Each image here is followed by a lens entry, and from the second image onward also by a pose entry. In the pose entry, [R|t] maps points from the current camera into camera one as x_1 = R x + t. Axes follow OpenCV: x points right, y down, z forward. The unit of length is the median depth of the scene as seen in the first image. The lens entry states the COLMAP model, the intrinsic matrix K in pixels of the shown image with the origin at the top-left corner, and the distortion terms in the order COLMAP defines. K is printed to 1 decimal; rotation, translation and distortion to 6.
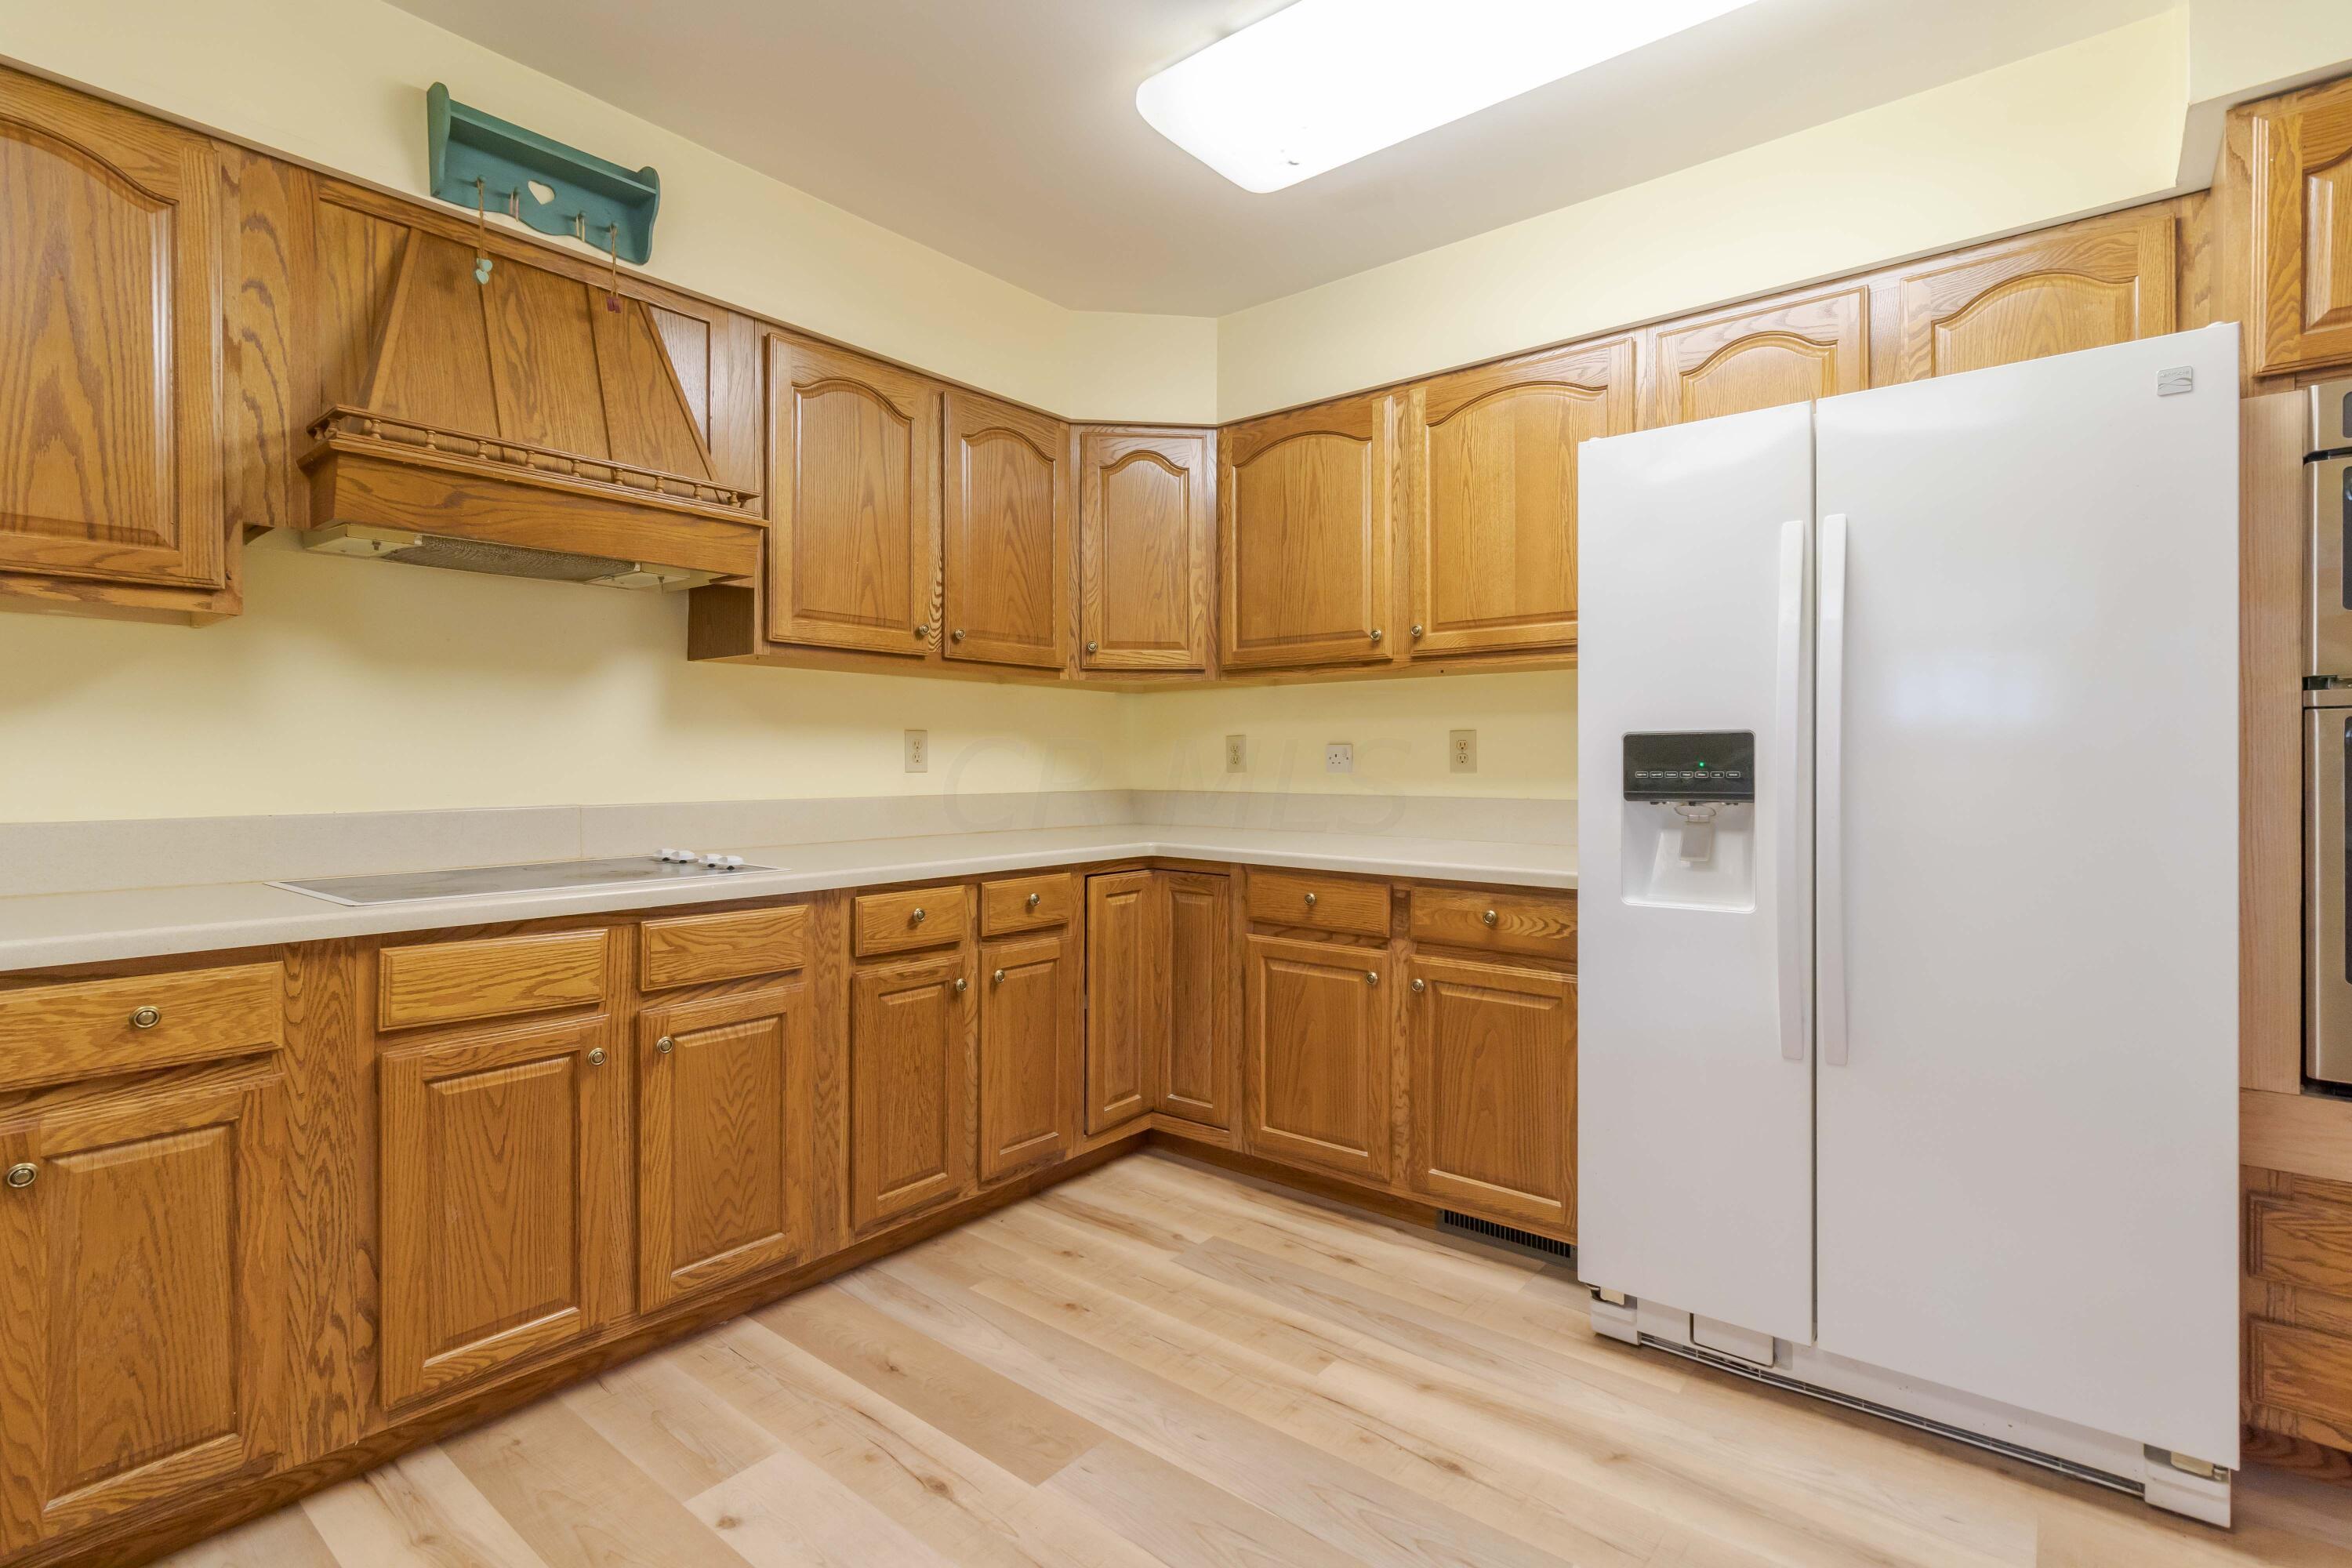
lens RADIAL K [[1105.1, 0, 1180.5], [0, 1105.1, 763.2], [0, 0, 1]] dist [0.005504, -0.000139]
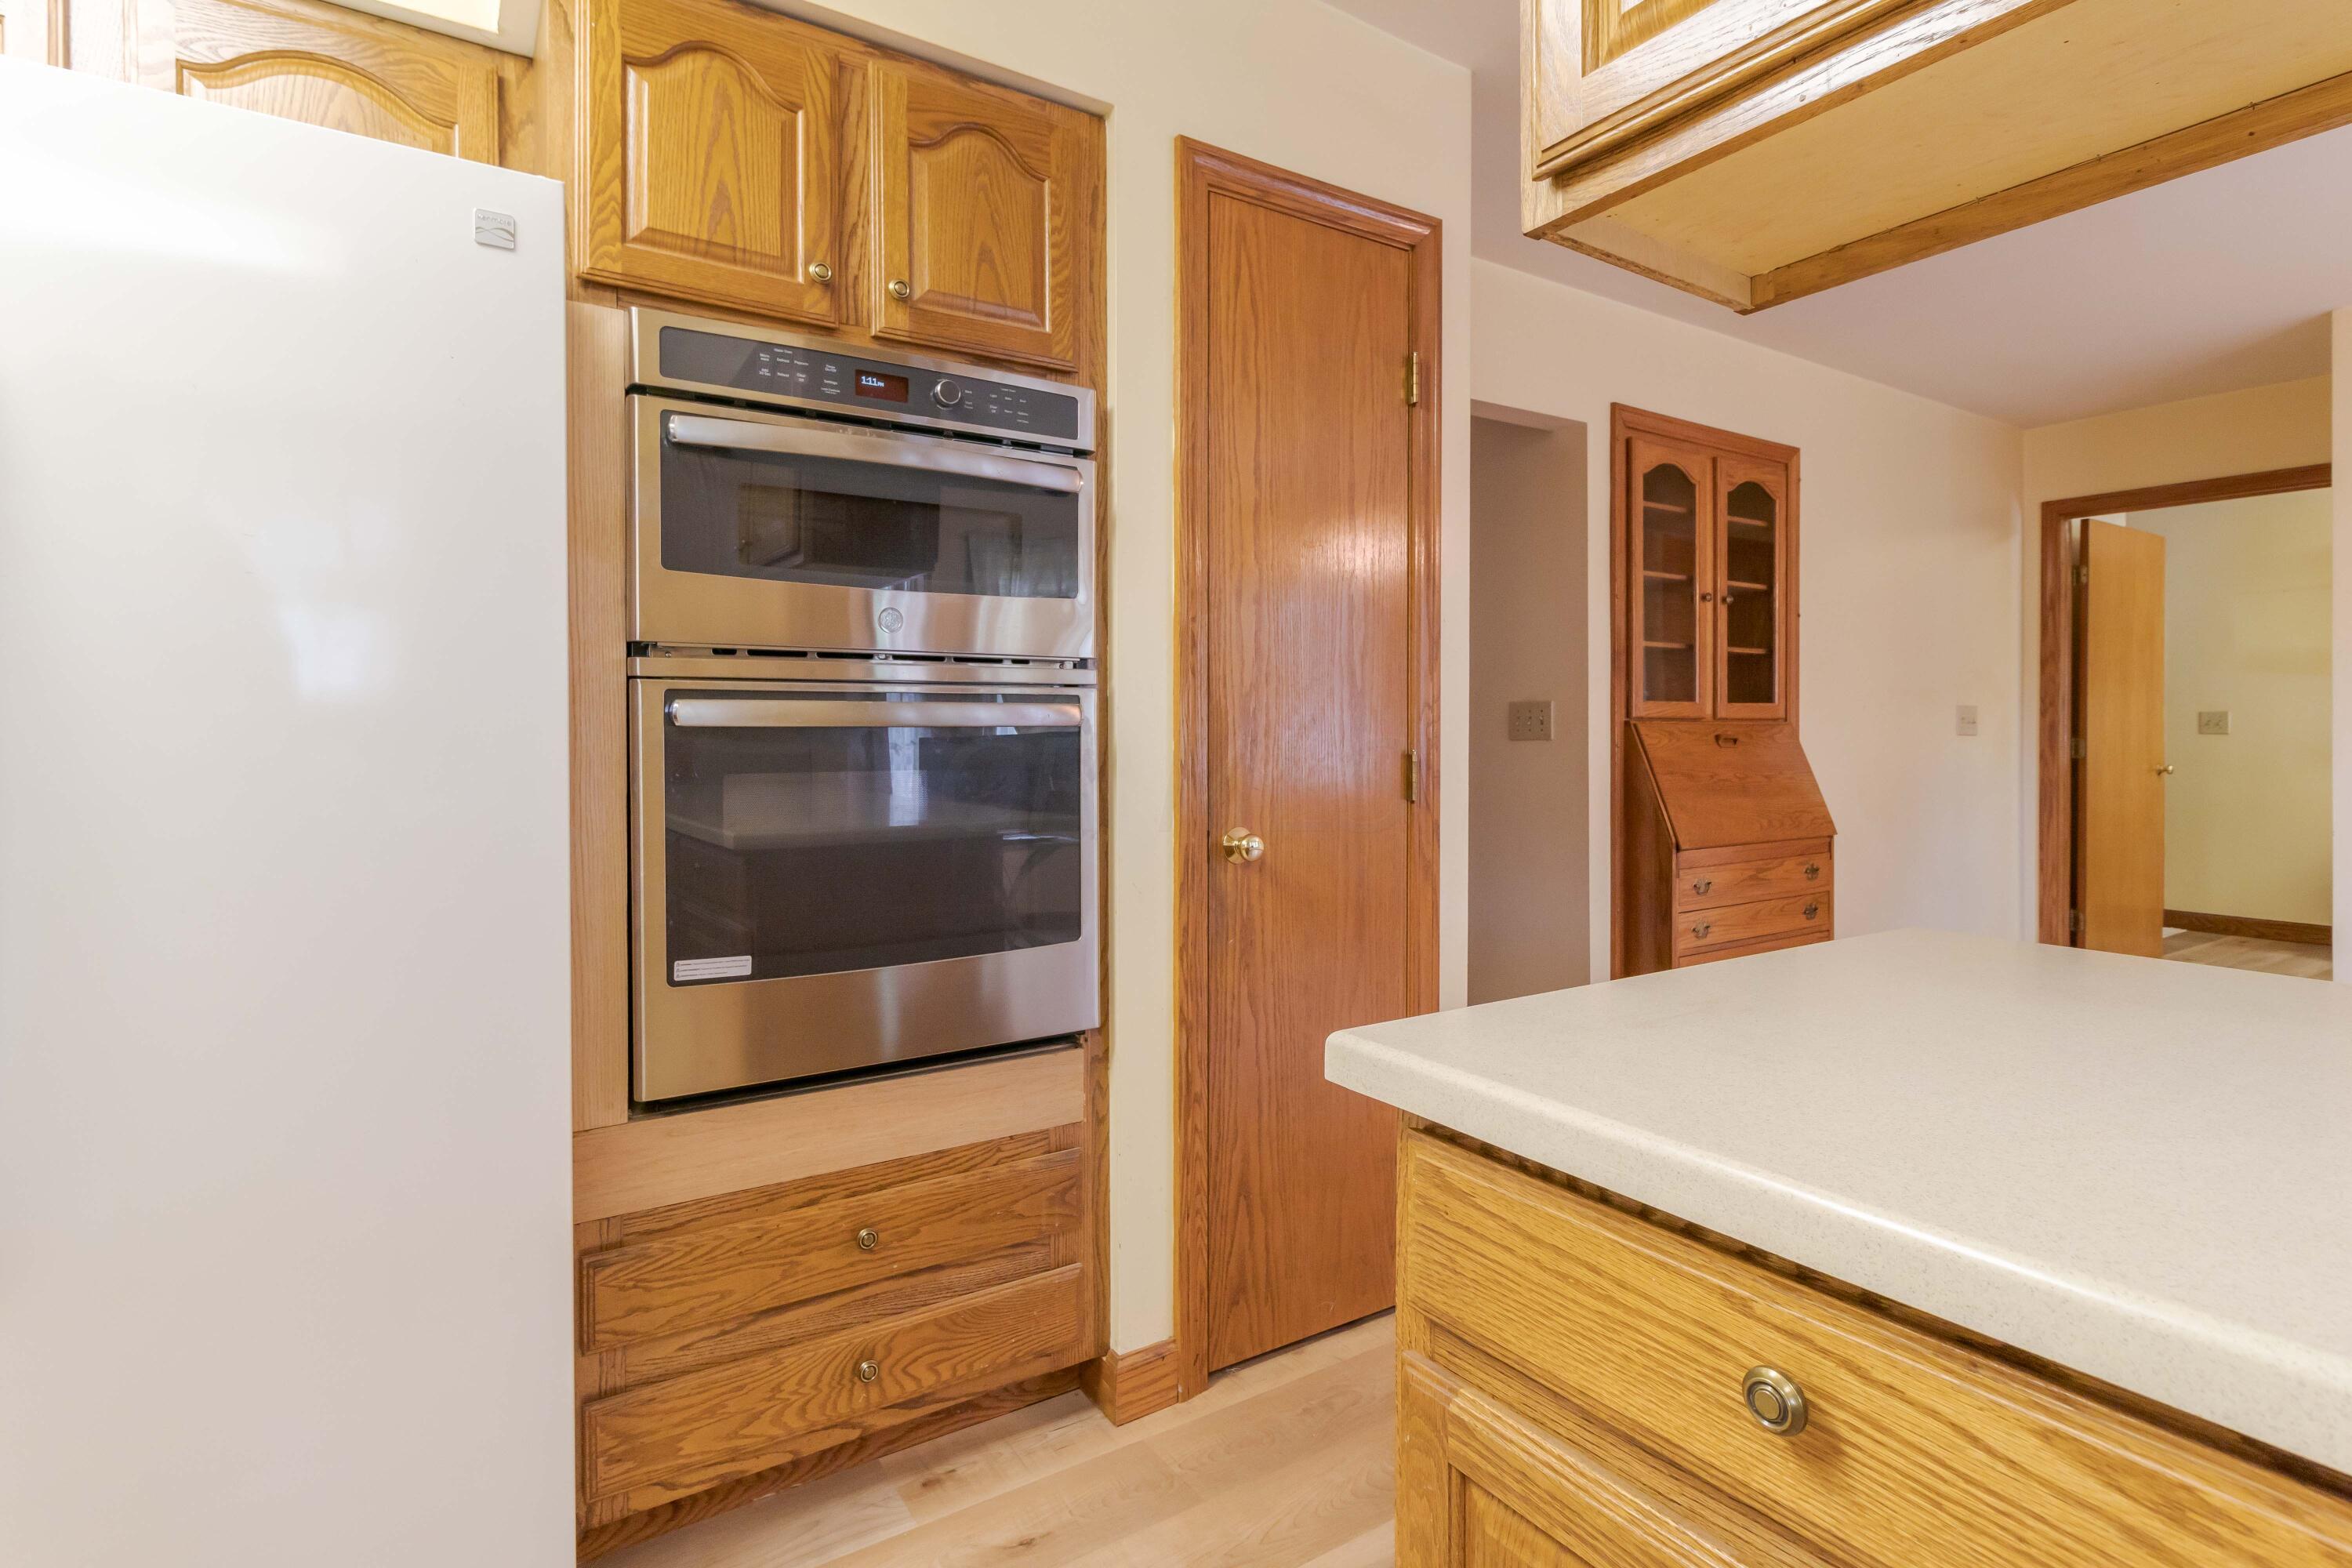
lens RADIAL K [[1157.9, 0, 1177.0], [0, 1157.9, 764.6], [0, 0, 1]] dist [-0.004927, 0.000536]
pose [[0.312735, -0.014189, 0.949734, 0.286288], [0.000560, 0.999891, 0.014754, 0.005277], [-0.949840, -0.004082, 0.312709, 0.310204]]
